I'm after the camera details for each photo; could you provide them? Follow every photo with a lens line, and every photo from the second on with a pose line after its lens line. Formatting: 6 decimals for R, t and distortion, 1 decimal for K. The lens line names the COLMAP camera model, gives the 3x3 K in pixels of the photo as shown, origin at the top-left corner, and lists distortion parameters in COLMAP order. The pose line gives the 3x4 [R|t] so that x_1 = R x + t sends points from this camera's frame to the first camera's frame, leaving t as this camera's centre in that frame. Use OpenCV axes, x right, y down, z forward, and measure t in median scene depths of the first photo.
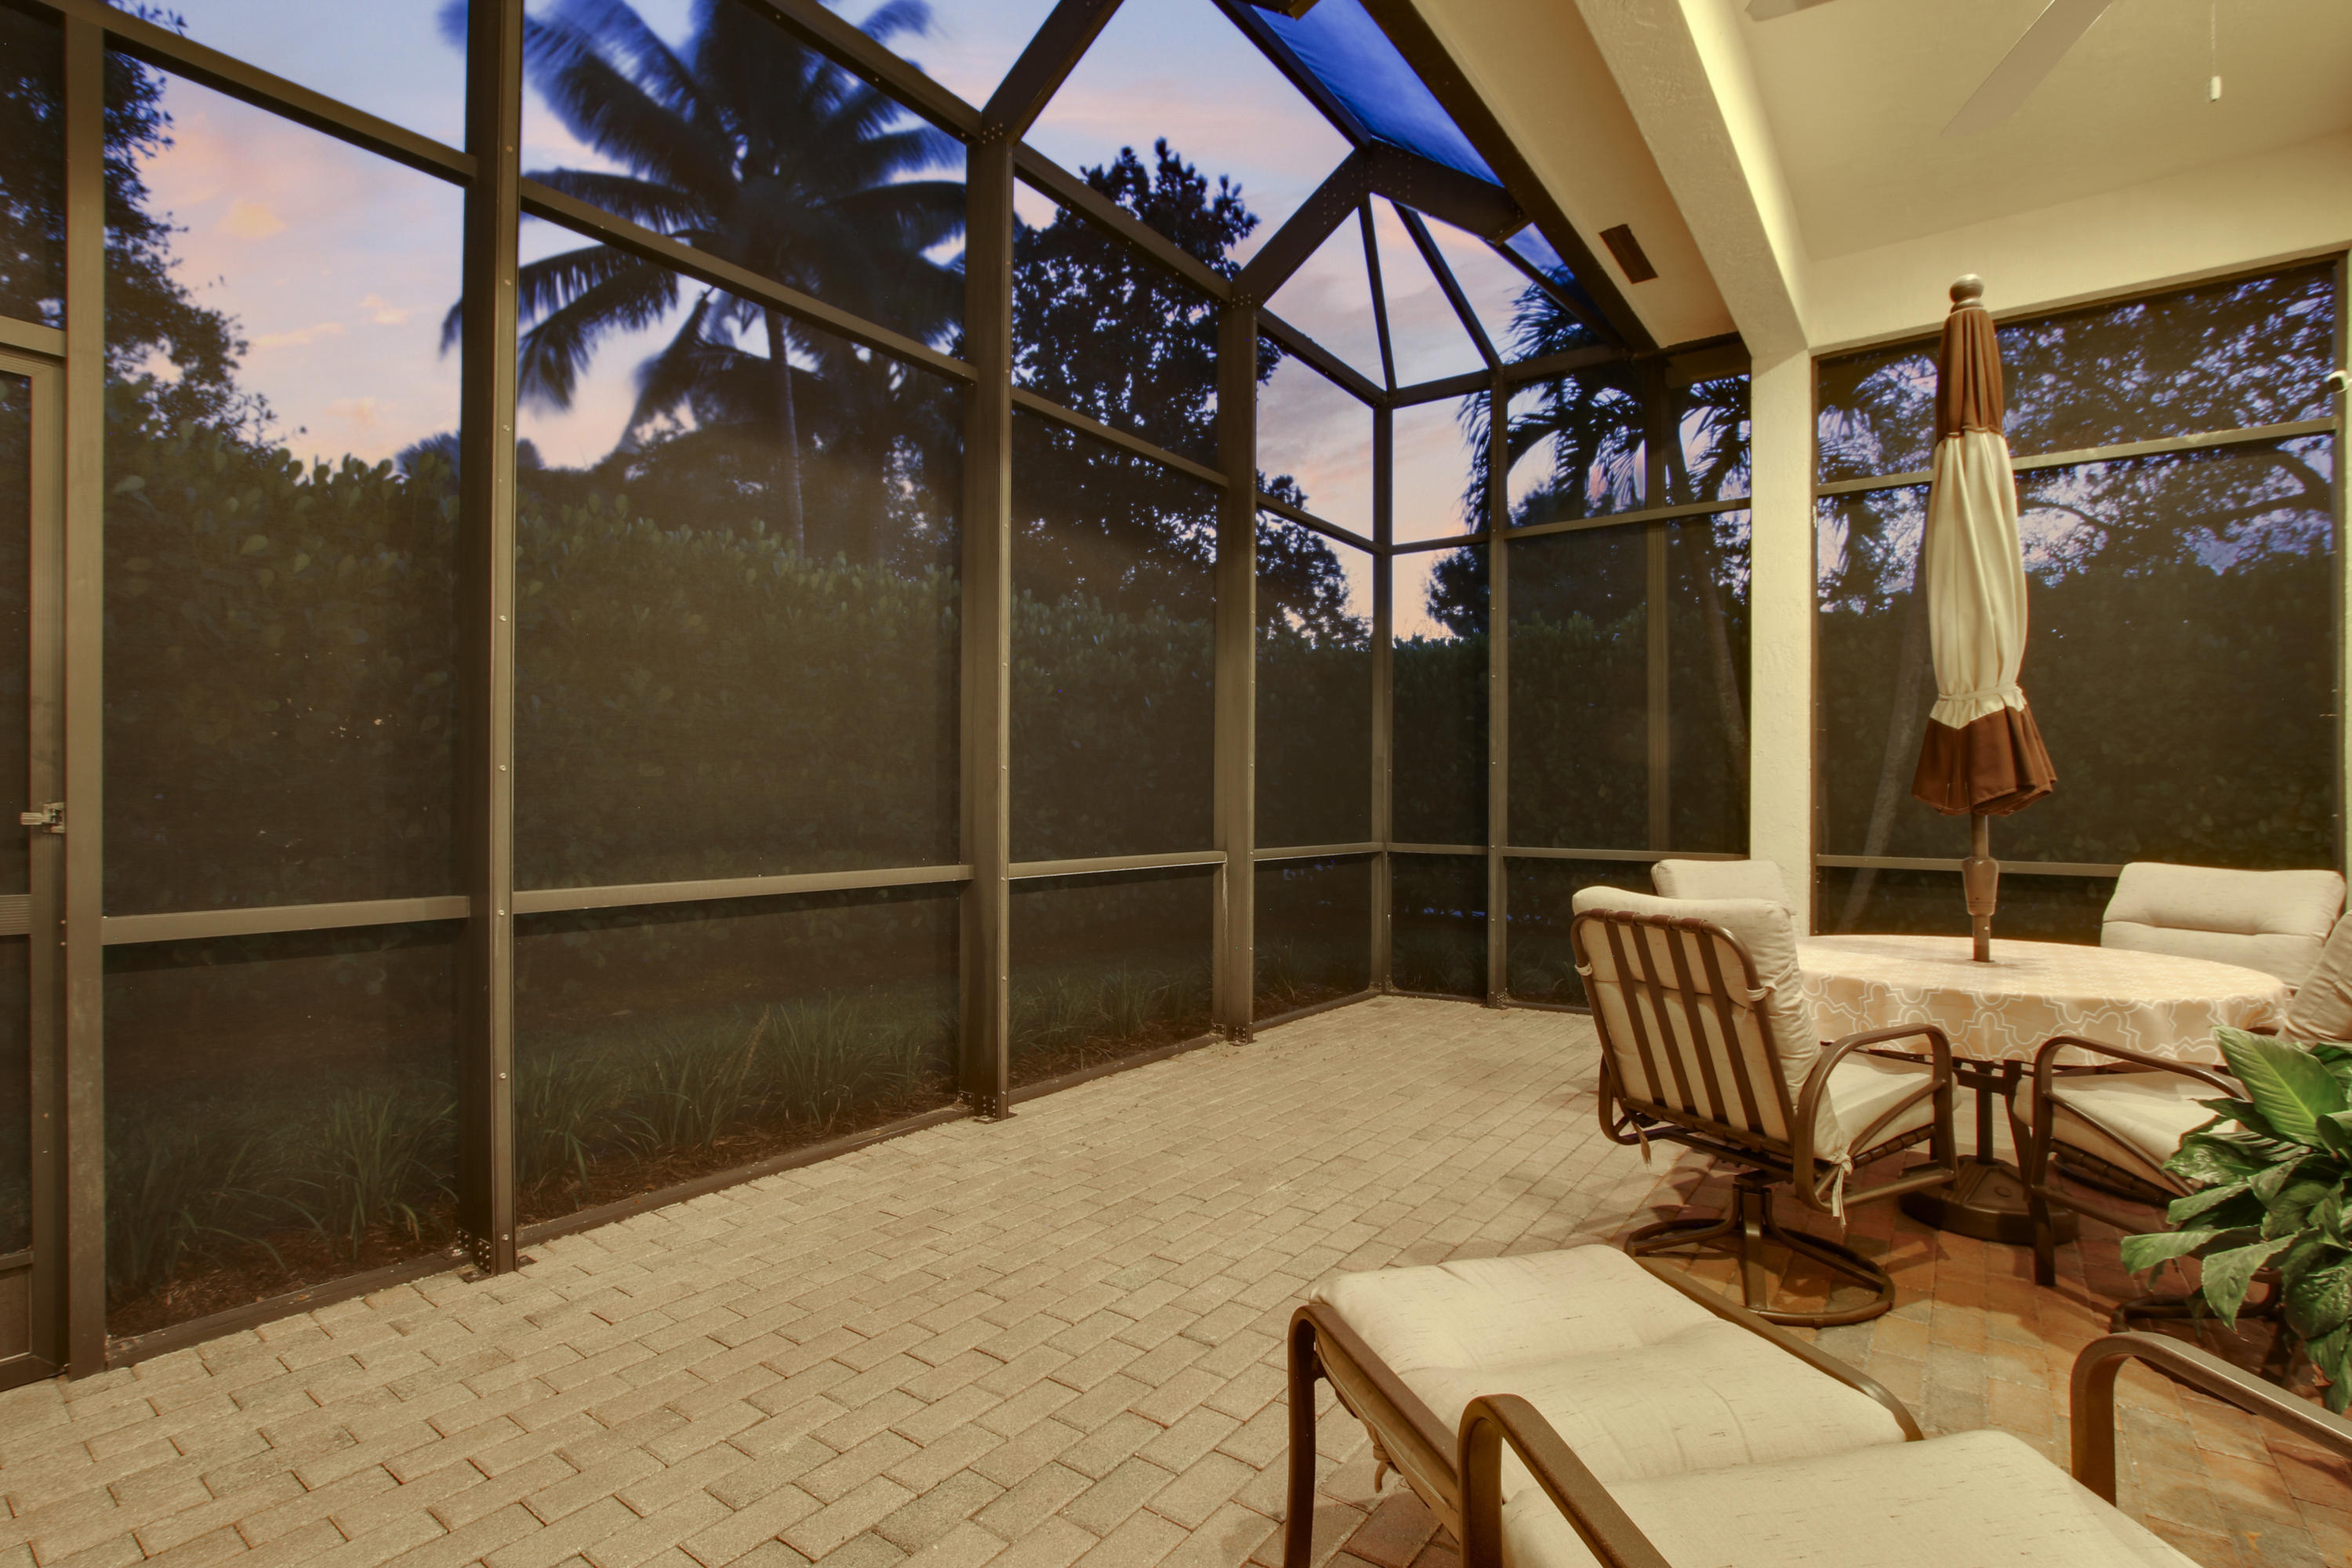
lens RADIAL K [[1108.5, 0, 1191.2], [0, 1108.5, 791.6], [0, 0, 1]] dist [-0.036539, 0.001328]
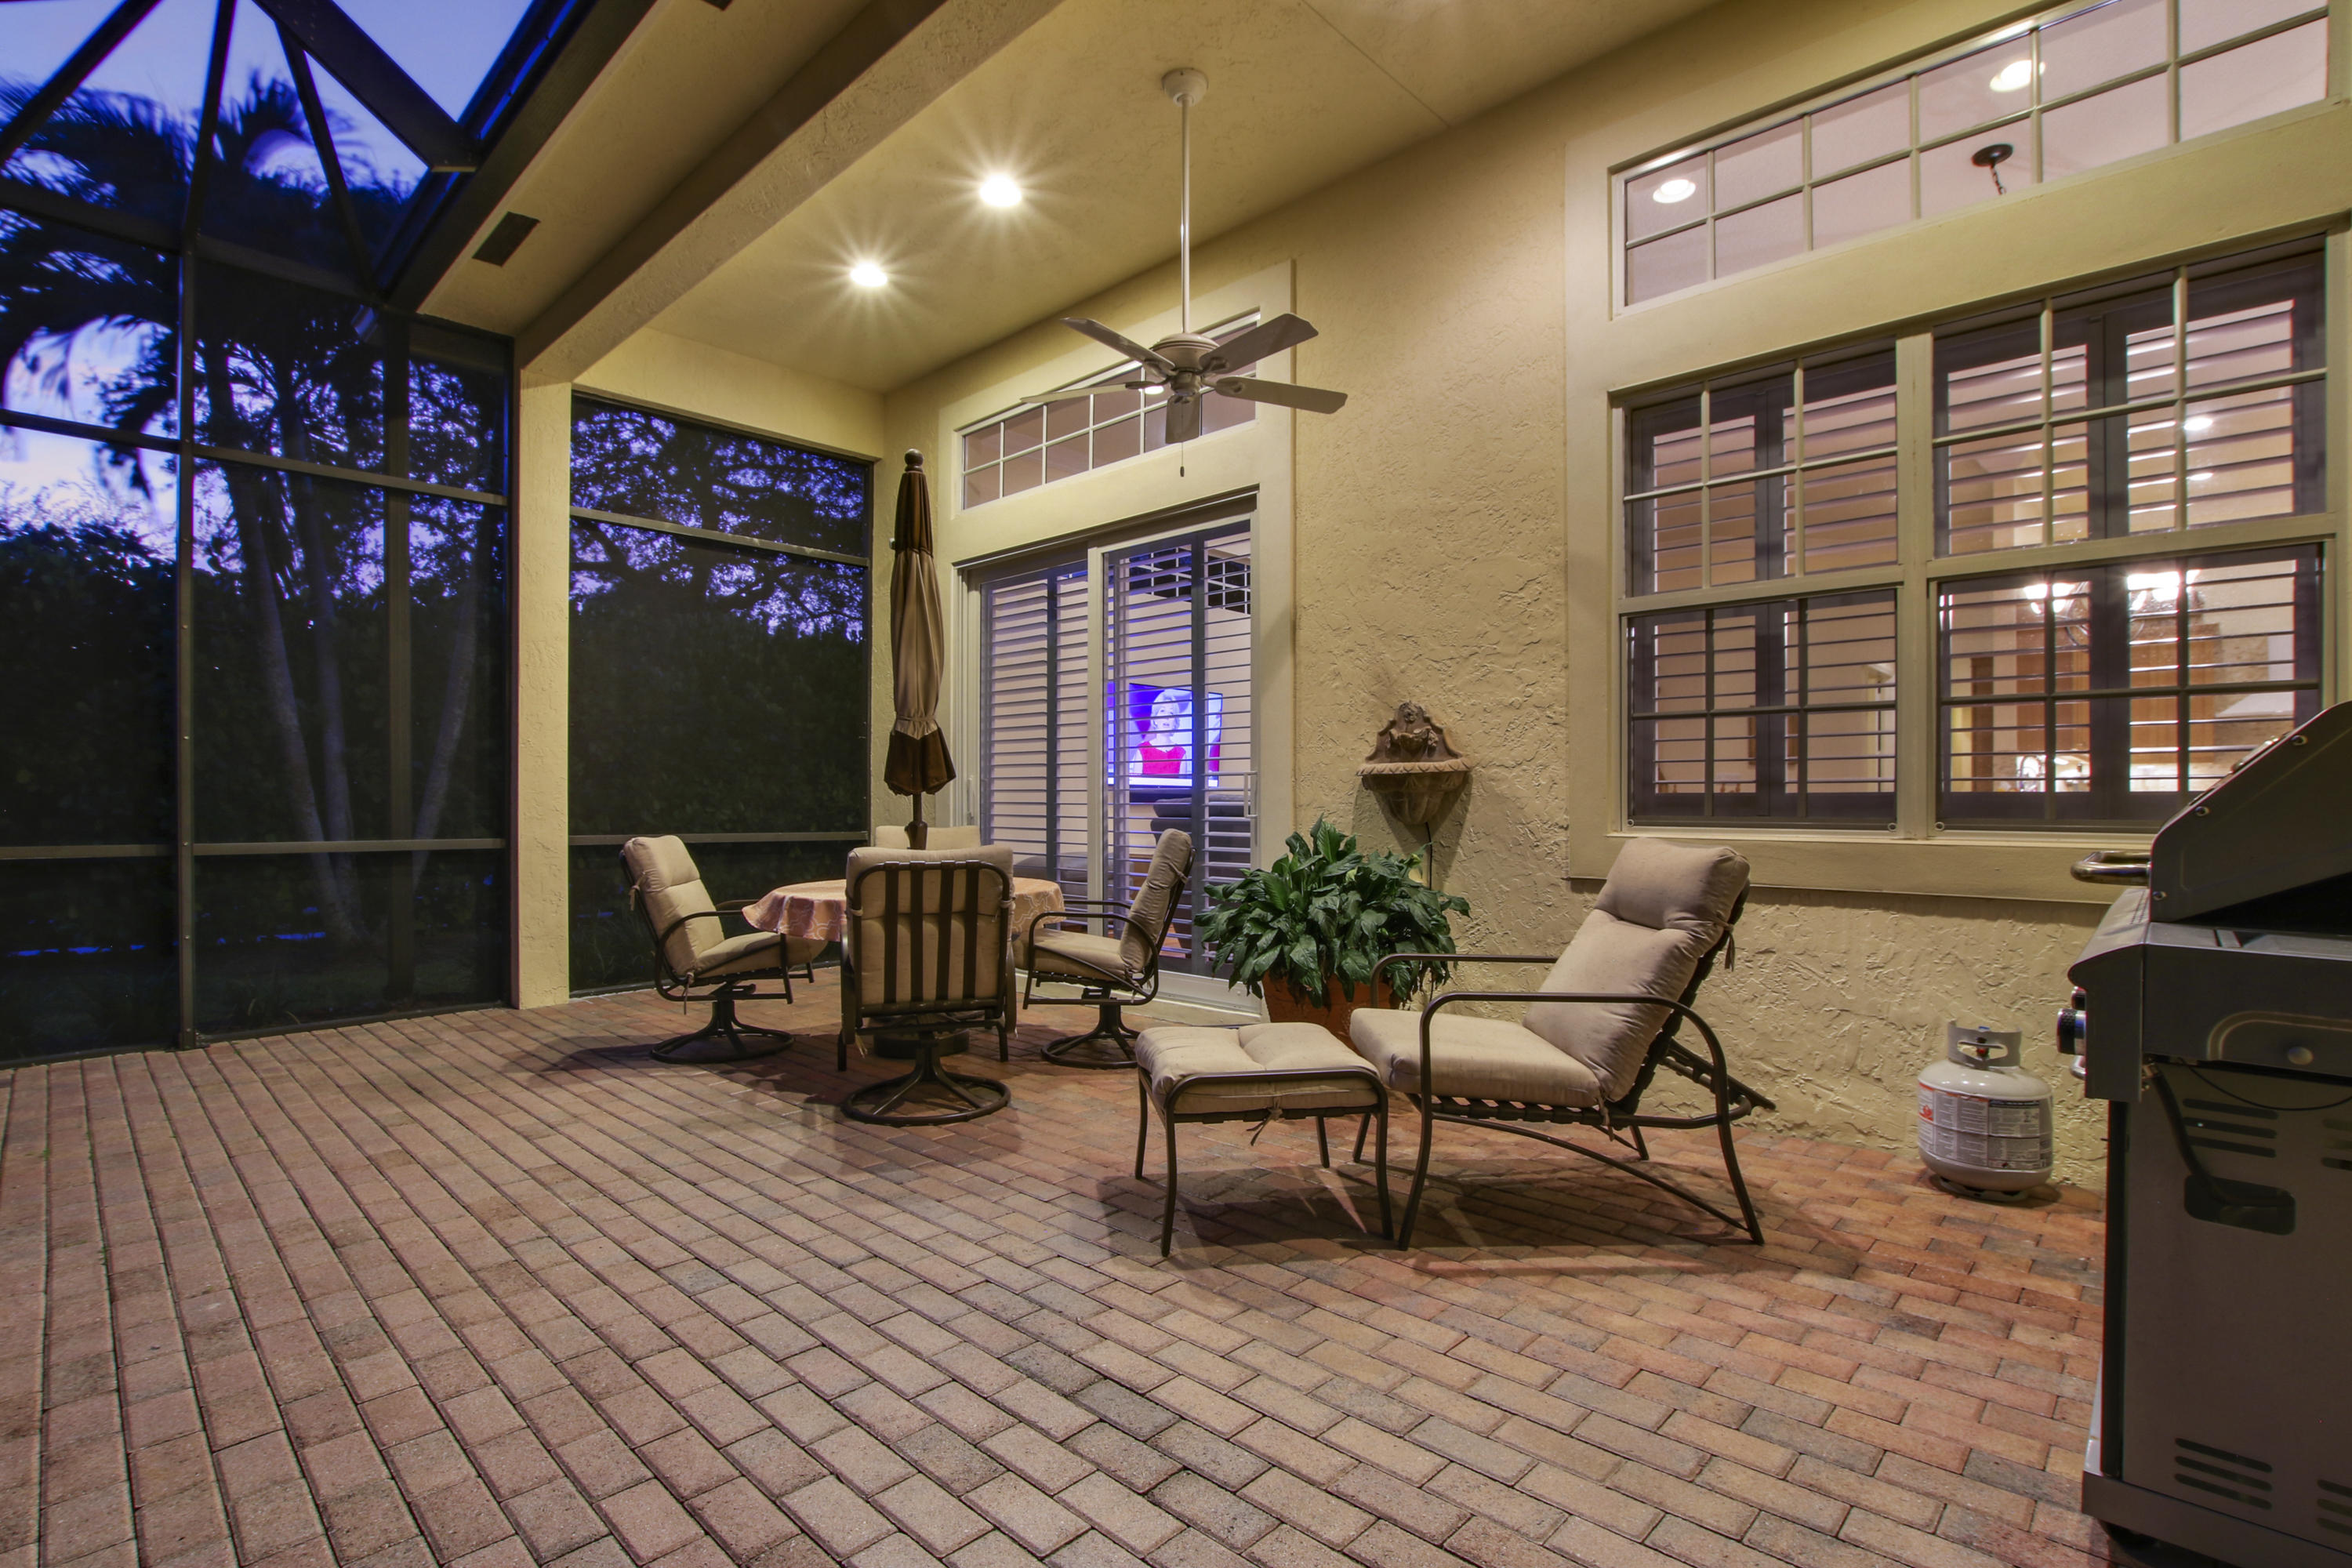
lens RADIAL K [[1108.5, 0, 1198.6], [0, 1108.5, 793.7], [0, 0, 1]] dist [-0.036539, 0.001328]
pose [[0.126184, -0.000555, 0.992007, -0.749559], [-0.007736, 0.999969, 0.001543, 0.012896], [-0.991977, -0.007869, 0.126176, 0.363277]]
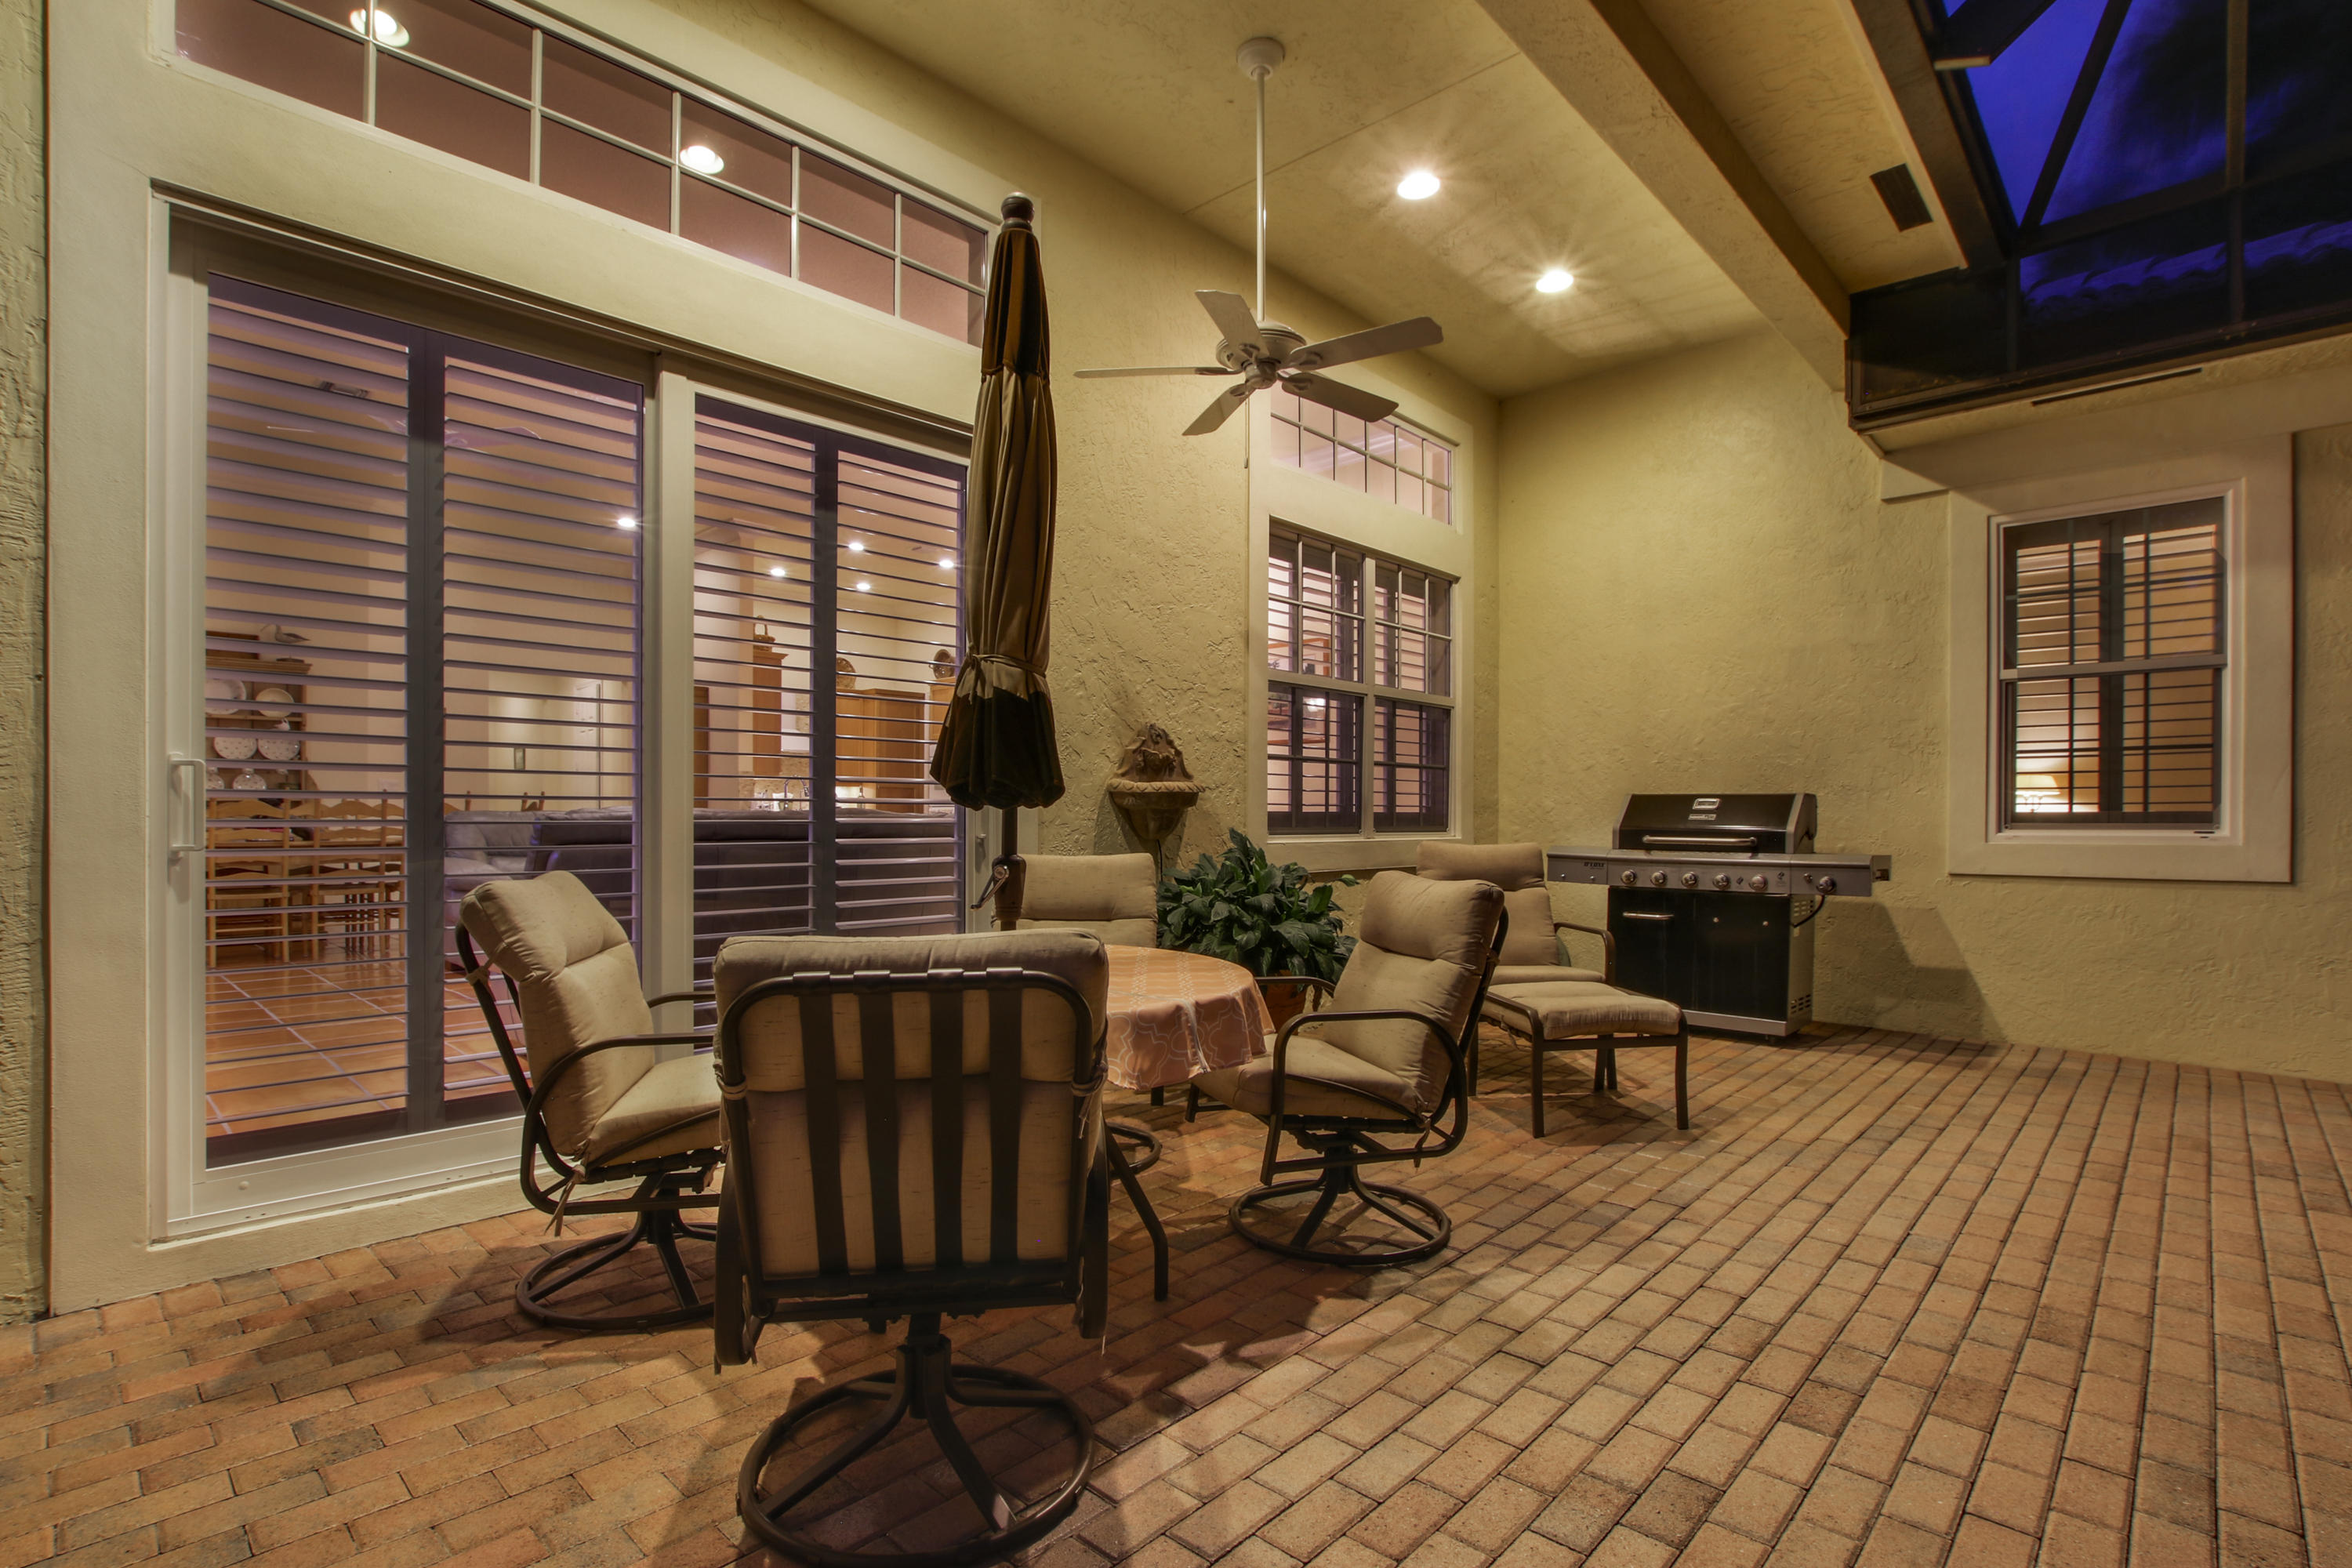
lens RADIAL K [[1108.5, 0, 1183.7], [0, 1108.5, 802.2], [0, 0, 1]] dist [-0.036539, 0.001328]
pose [[-0.991076, -0.004937, 0.133205, 0.423576], [-0.007788, 0.999751, -0.020890, 0.032145], [-0.133069, -0.021740, -0.990868, 1.722531]]
